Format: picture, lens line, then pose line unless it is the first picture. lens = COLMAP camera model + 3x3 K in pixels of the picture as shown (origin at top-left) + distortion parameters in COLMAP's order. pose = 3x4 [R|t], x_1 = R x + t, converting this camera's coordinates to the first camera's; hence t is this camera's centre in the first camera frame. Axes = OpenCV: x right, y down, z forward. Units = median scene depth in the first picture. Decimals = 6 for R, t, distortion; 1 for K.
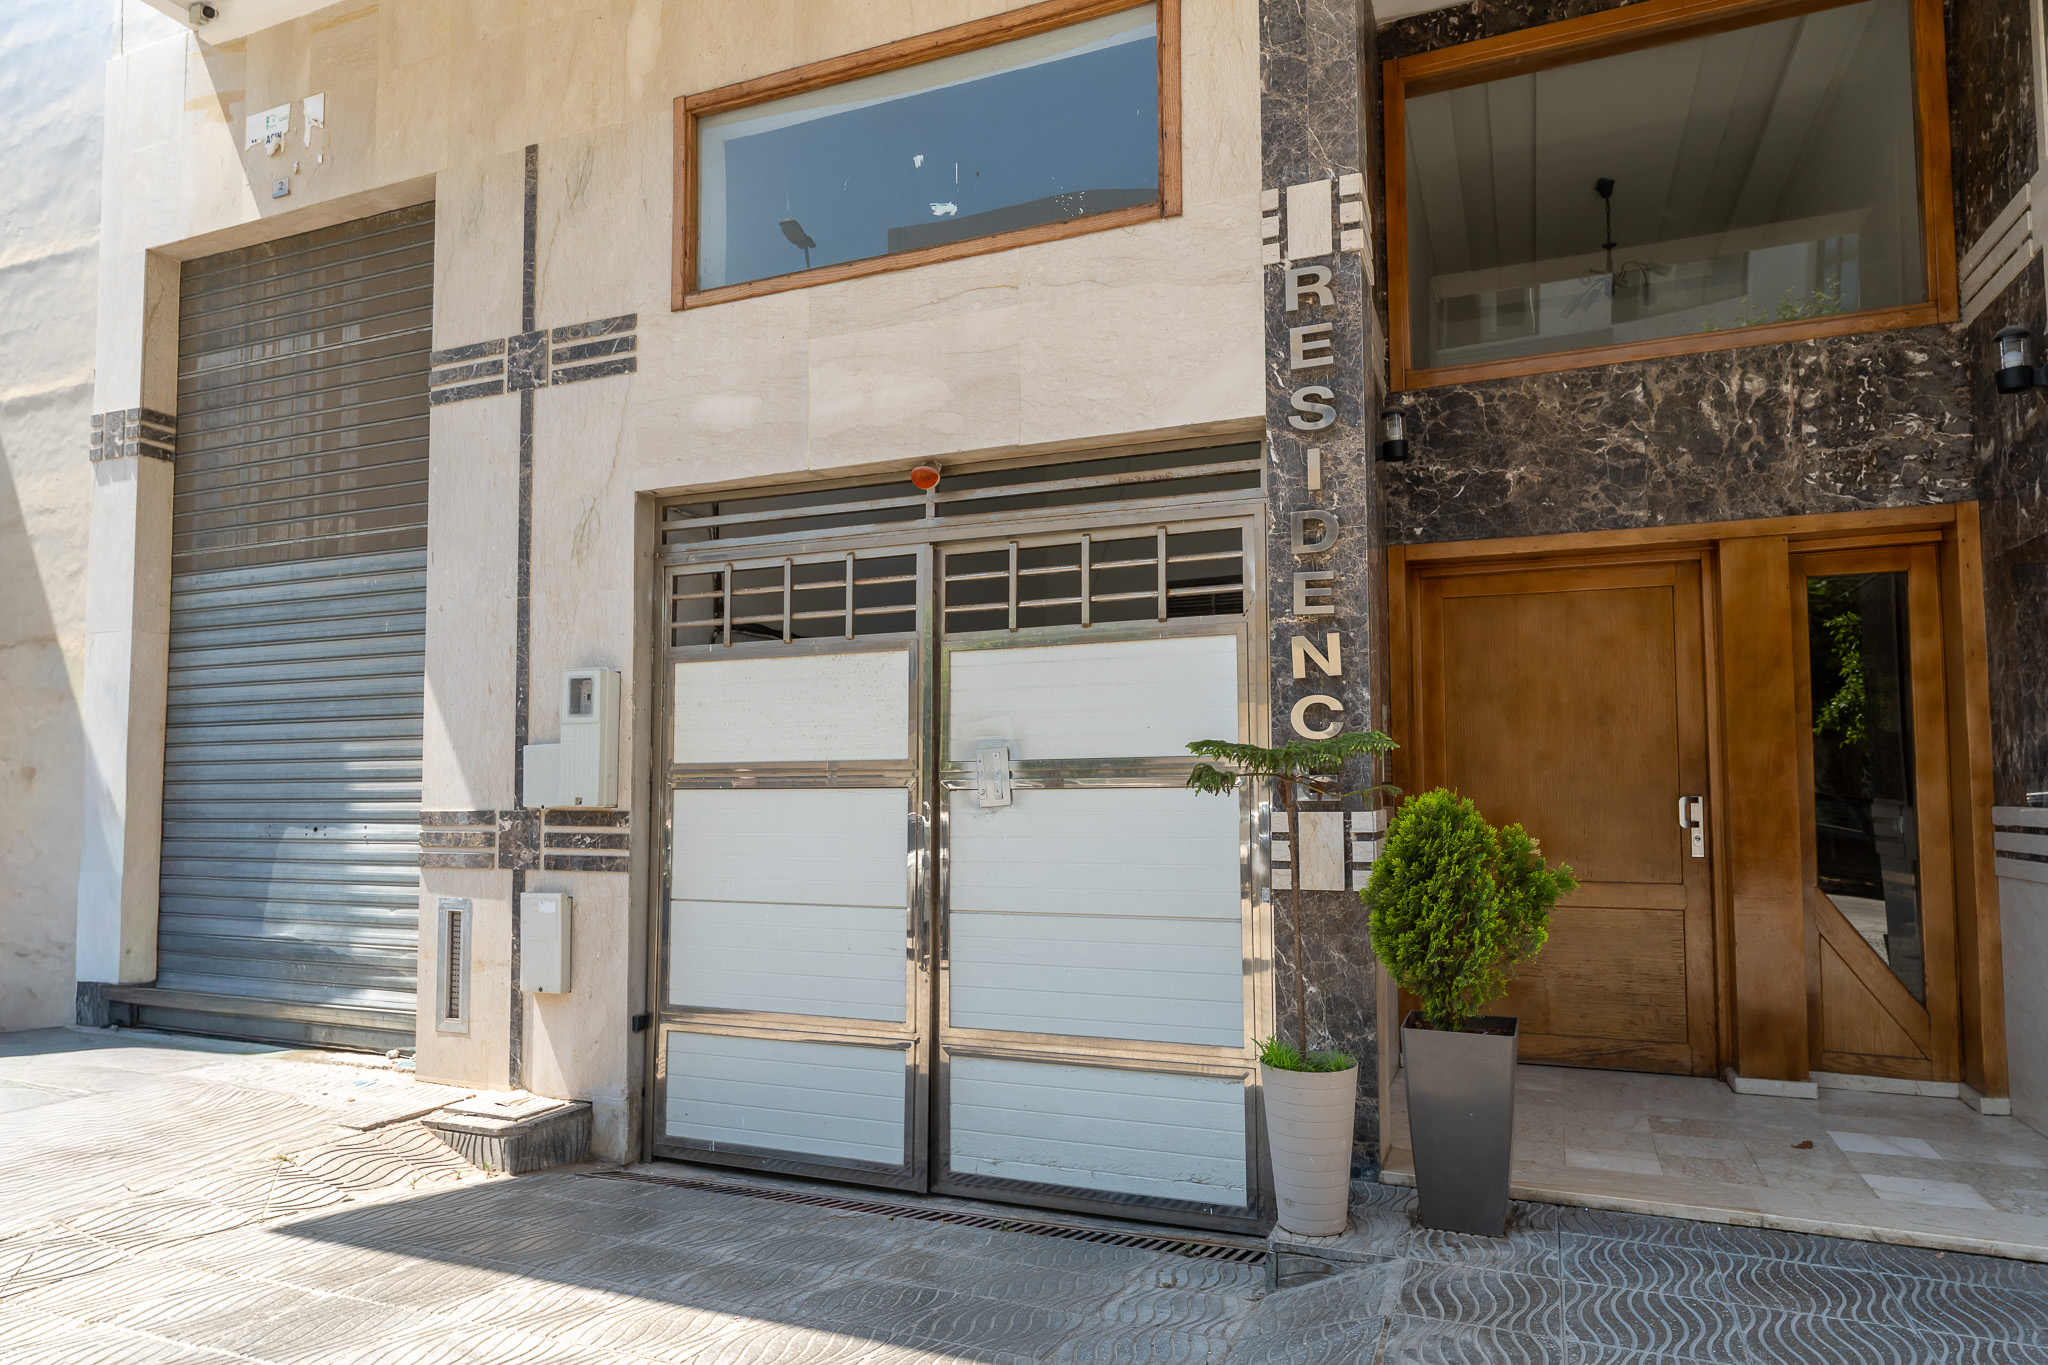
lens RADIAL K [[1232.8, 0, 998.5], [0, 1232.8, 709.5], [0, 0, 1]] dist [-0.001397, 0.000087]
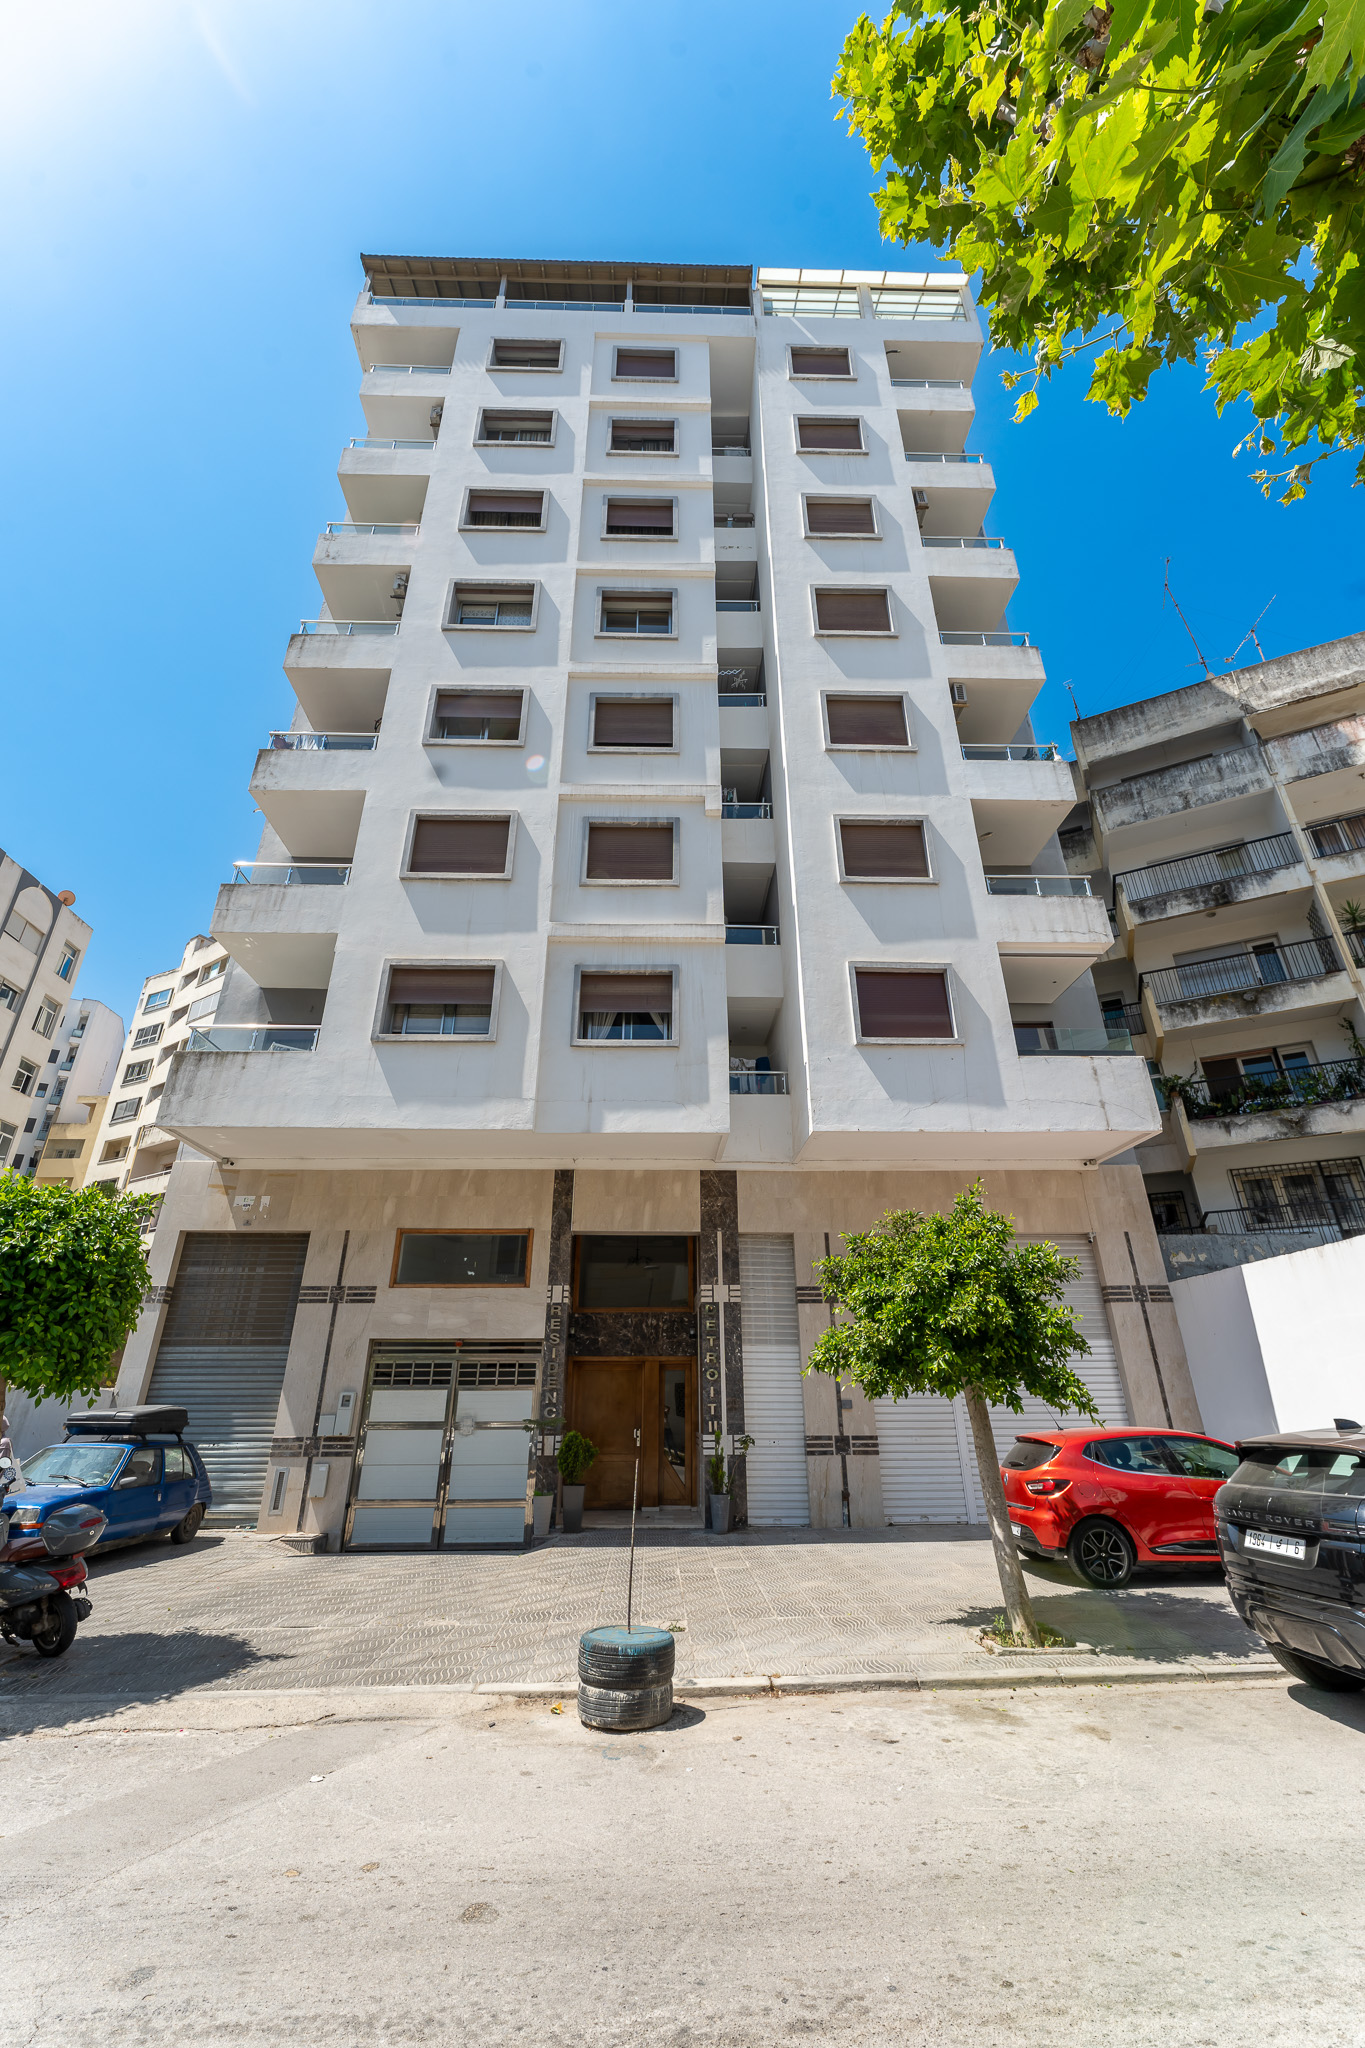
lens RADIAL K [[822.3, 0, 678.6], [0, 822.3, 1027.1], [0, 0, 1]] dist [-0.001285, -0.000021]
pose [[0.907929, 0.174875, 0.380900, -0.561084], [-0.028206, 0.932231, -0.360764, -0.187720], [-0.418175, 0.316804, 0.851331, -1.750367]]
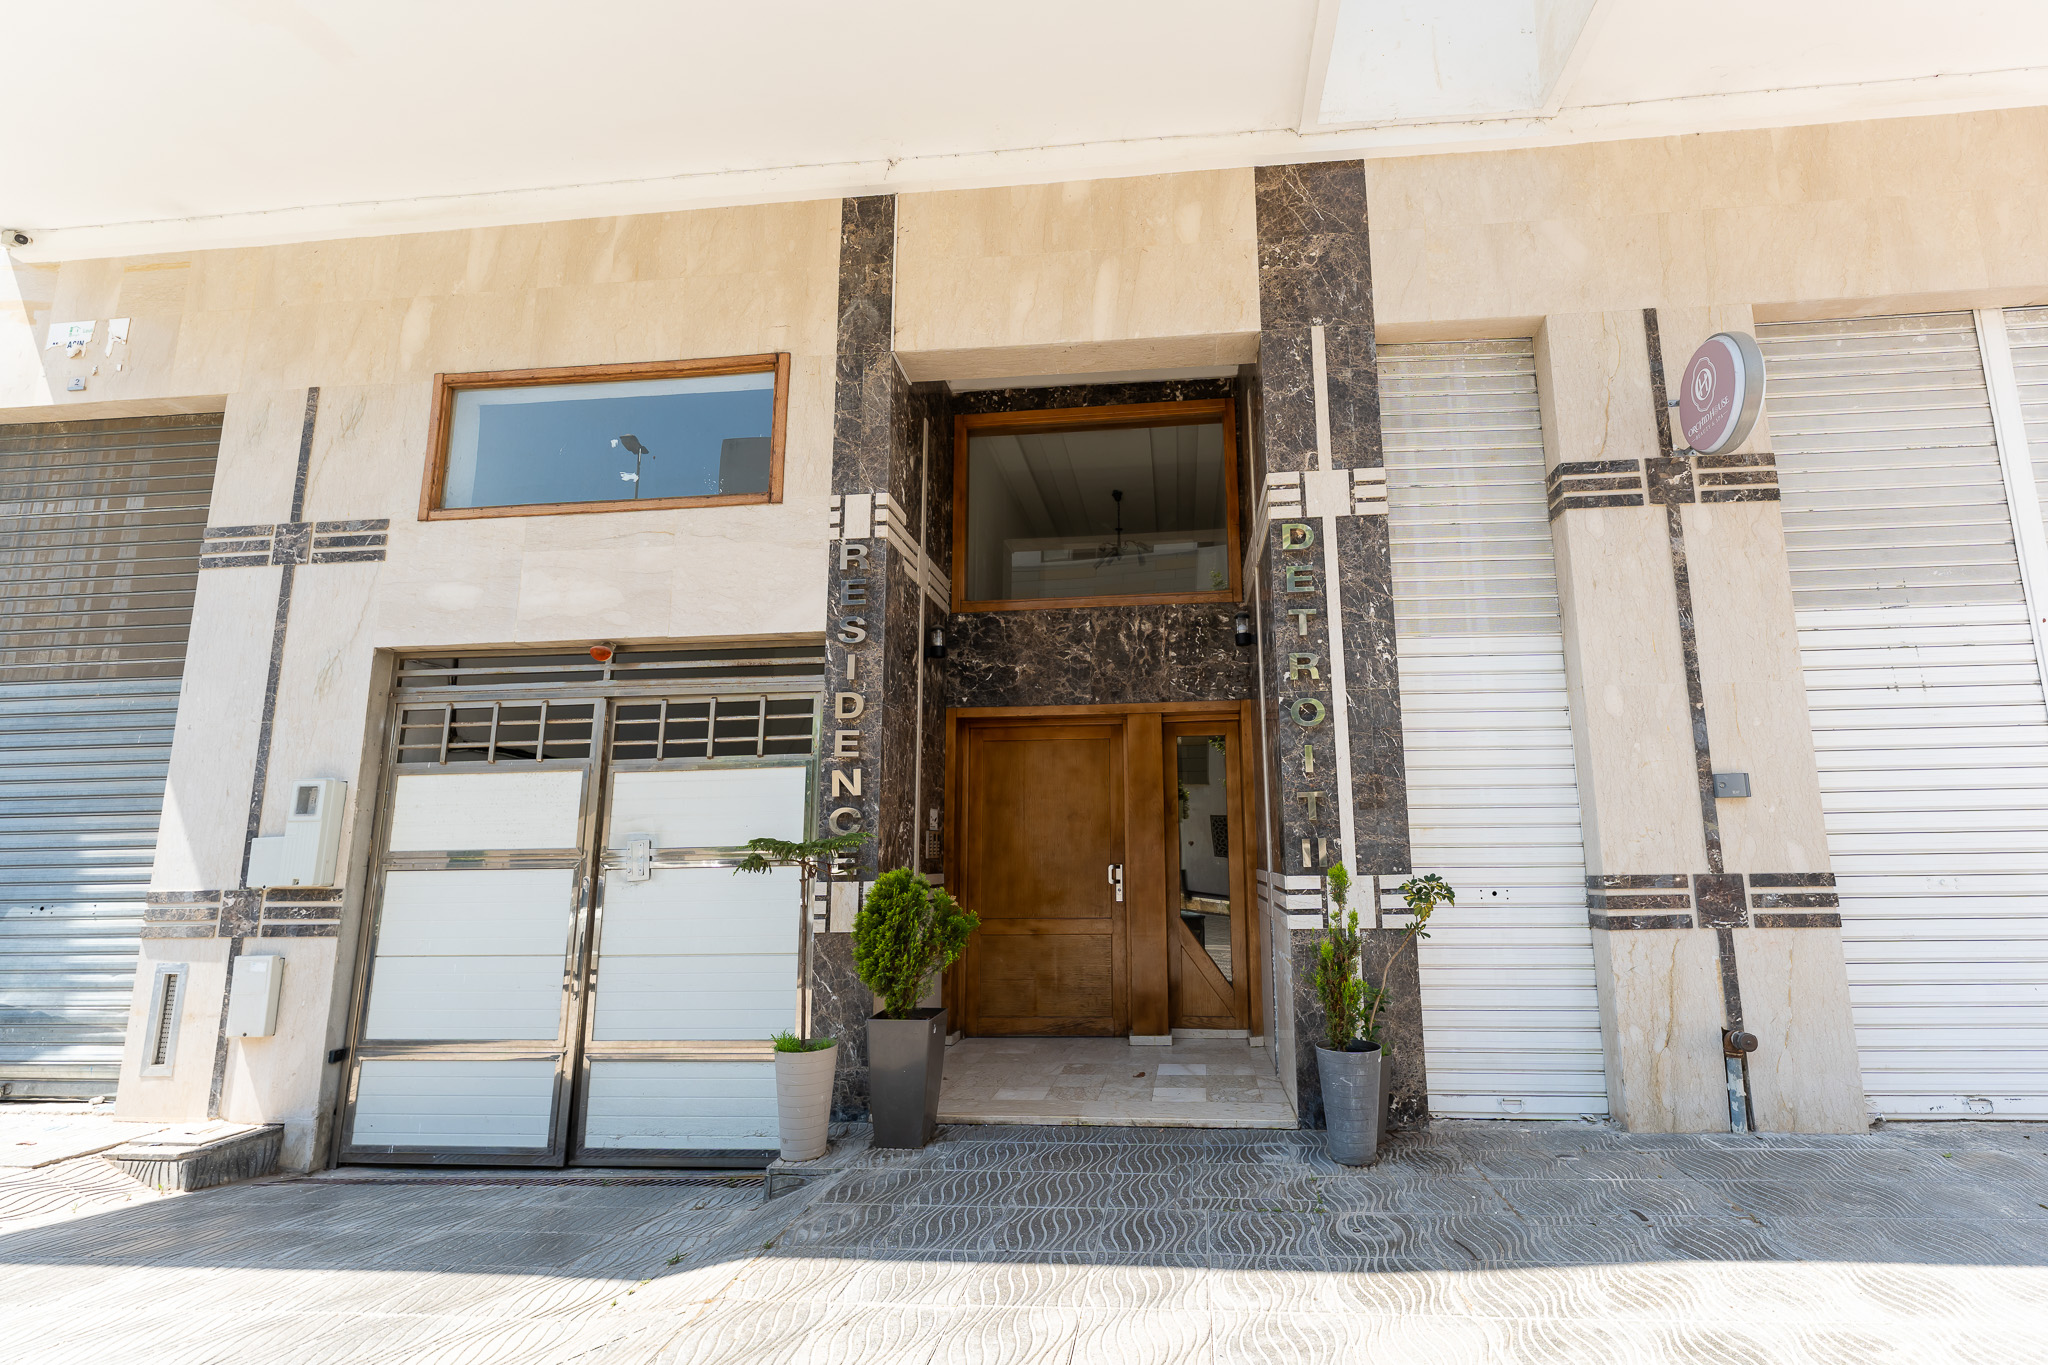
lens RADIAL K [[880.5, 0, 1110.3], [0, 880.5, 700.0], [0, 0, 1]] dist [-0.001472, -0.000331]
pose [[0.950662, 0.041911, 0.307384, 0.181117], [-0.009301, 0.994238, -0.106795, -0.025002], [-0.310088, 0.098667, 0.945574, -0.156960]]
